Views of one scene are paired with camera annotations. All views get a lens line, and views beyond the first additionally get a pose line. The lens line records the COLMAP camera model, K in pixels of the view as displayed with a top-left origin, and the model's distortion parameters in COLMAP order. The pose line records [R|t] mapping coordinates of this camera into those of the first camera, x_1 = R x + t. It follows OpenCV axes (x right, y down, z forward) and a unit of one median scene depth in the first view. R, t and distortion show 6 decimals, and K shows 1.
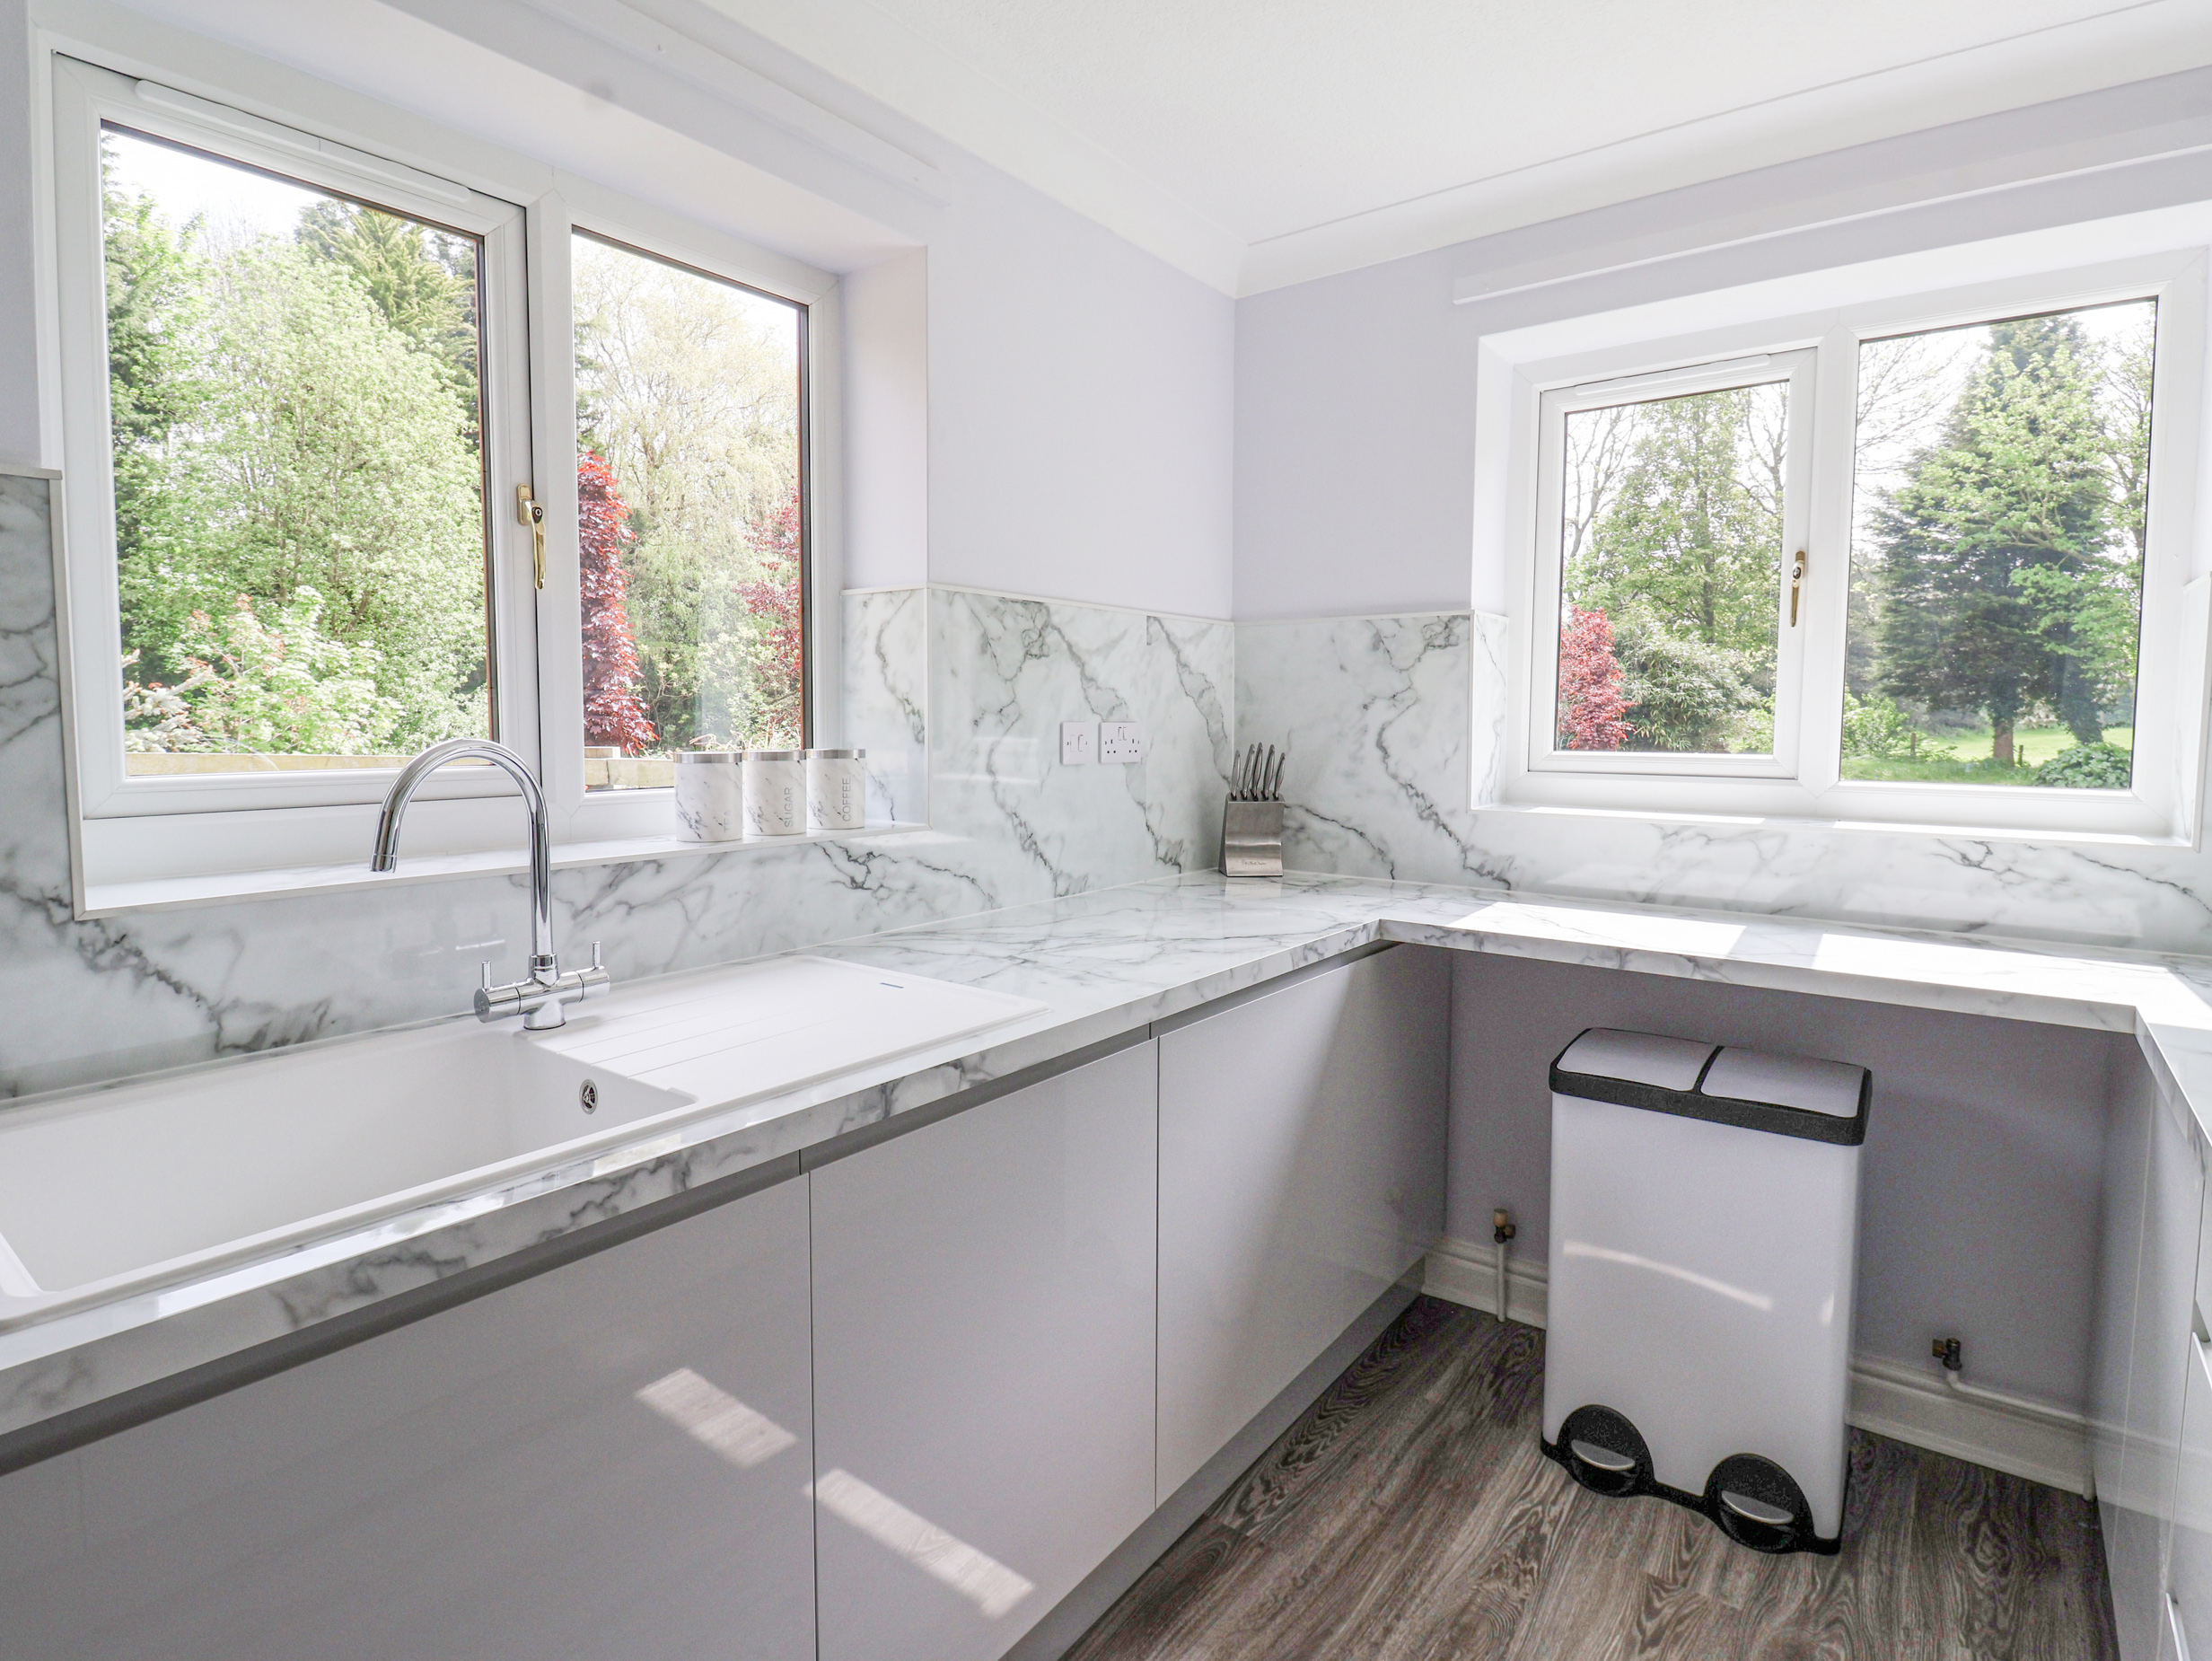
lens RADIAL K [[1156.1, 0, 1086.4], [0, 1156.1, 810.5], [0, 0, 1]] dist [-0.003608, -0.012690]
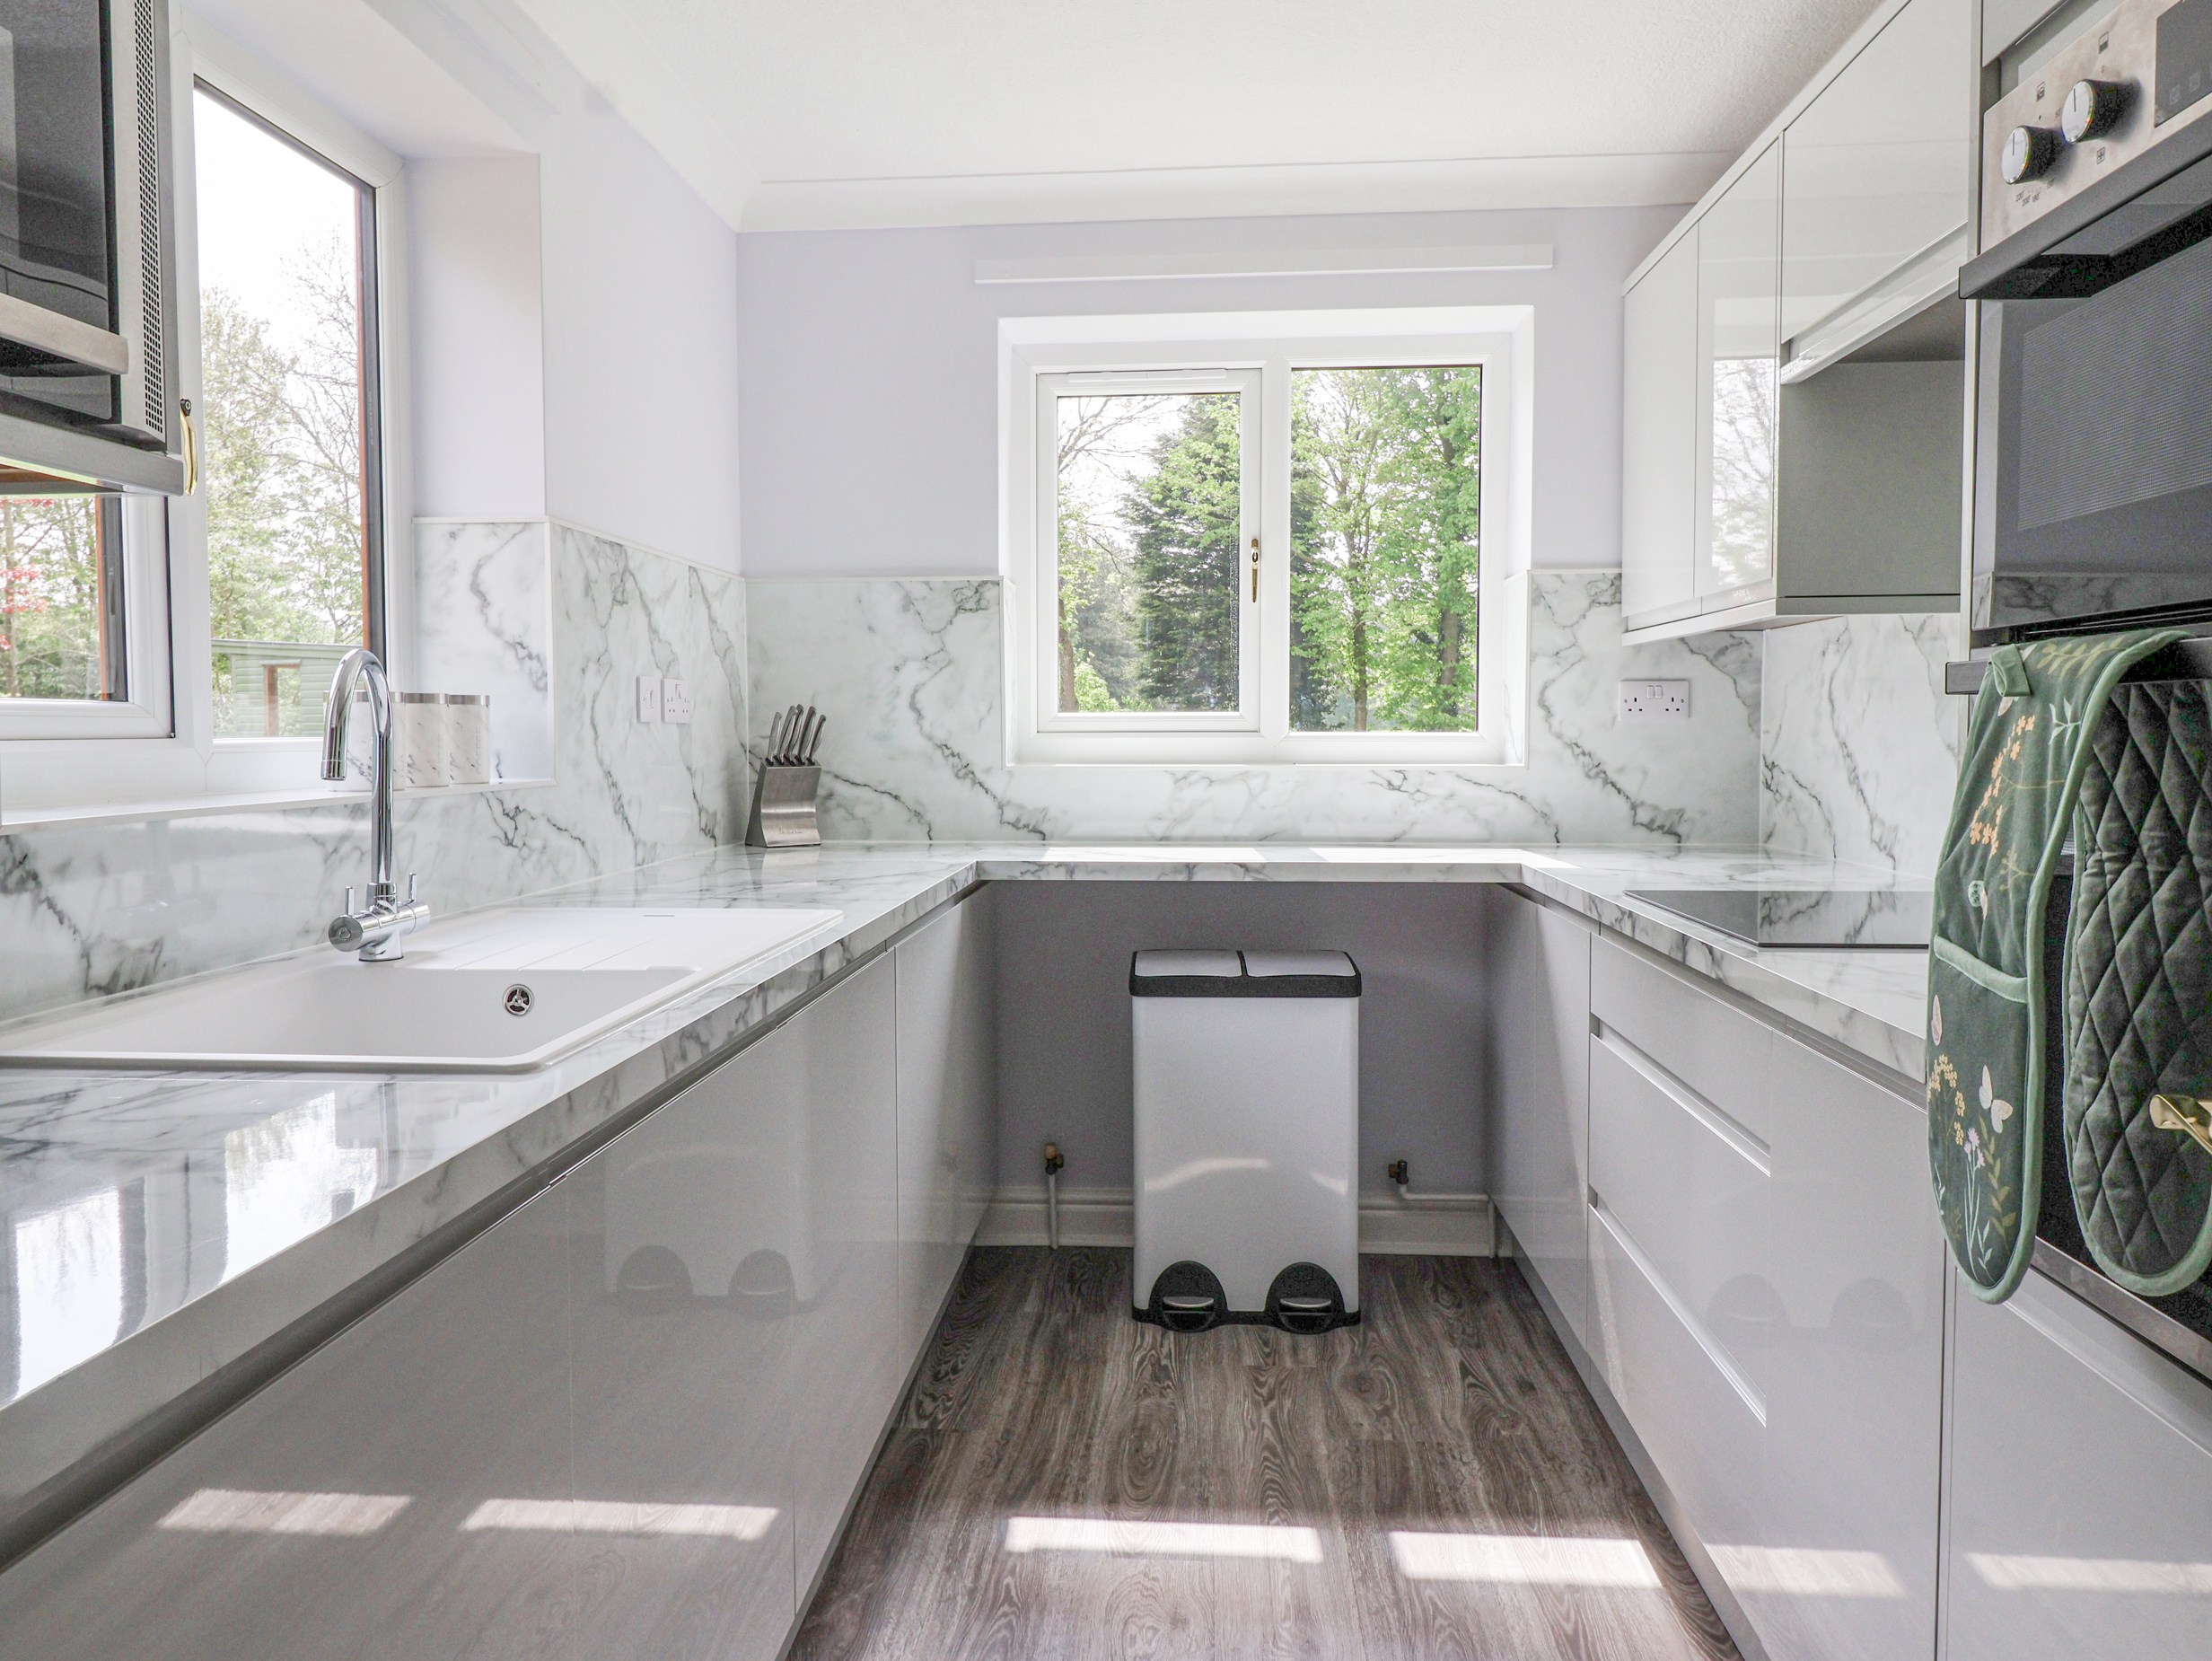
lens RADIAL K [[1515.8, 0, 1106.0], [0, 1515.8, 830.5], [0, 0, 1]] dist [-0.004126, -0.000148]
pose [[0.835883, -0.043728, 0.547164, -0.401379], [0.049508, 0.998765, 0.004187, 0.064911], [-0.546671, 0.023589, 0.837015, -0.230695]]
